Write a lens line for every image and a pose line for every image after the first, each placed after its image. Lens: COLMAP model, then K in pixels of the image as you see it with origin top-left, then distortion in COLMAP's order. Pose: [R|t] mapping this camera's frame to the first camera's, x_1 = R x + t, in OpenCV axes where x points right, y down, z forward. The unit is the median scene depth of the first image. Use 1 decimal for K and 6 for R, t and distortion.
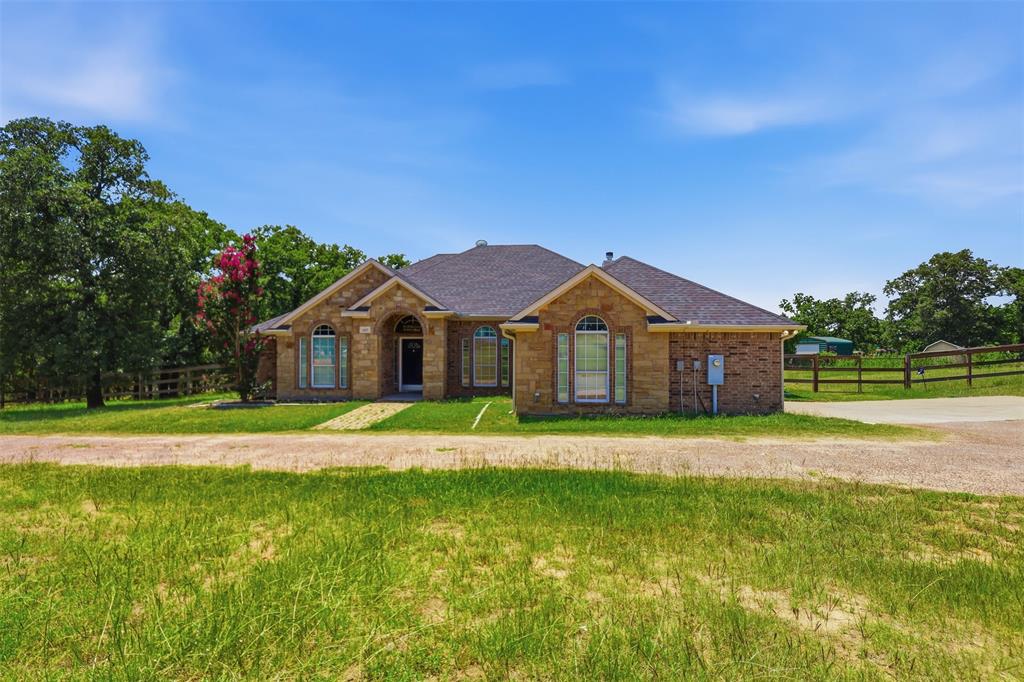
lens RADIAL K [[501.6, 0, 512.0], [0, 501.6, 341.0], [0, 0, 1]] dist [-0.000751, -0.000221]
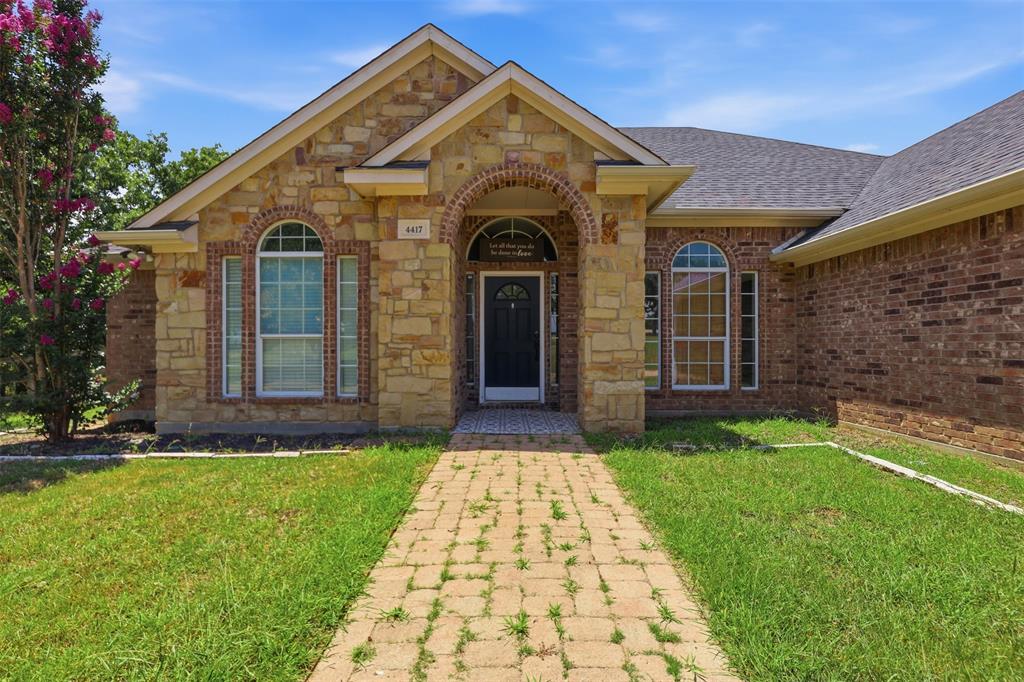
lens RADIAL K [[499.4, 0, 513.0], [0, 499.4, 346.0], [0, 0, 1]] dist [0.000575, -0.000141]
pose [[0.998406, -0.002020, 0.056401, -0.244947], [0.001329, 0.999924, 0.012293, 0.053478], [-0.056421, -0.012199, 0.998333, 0.654691]]
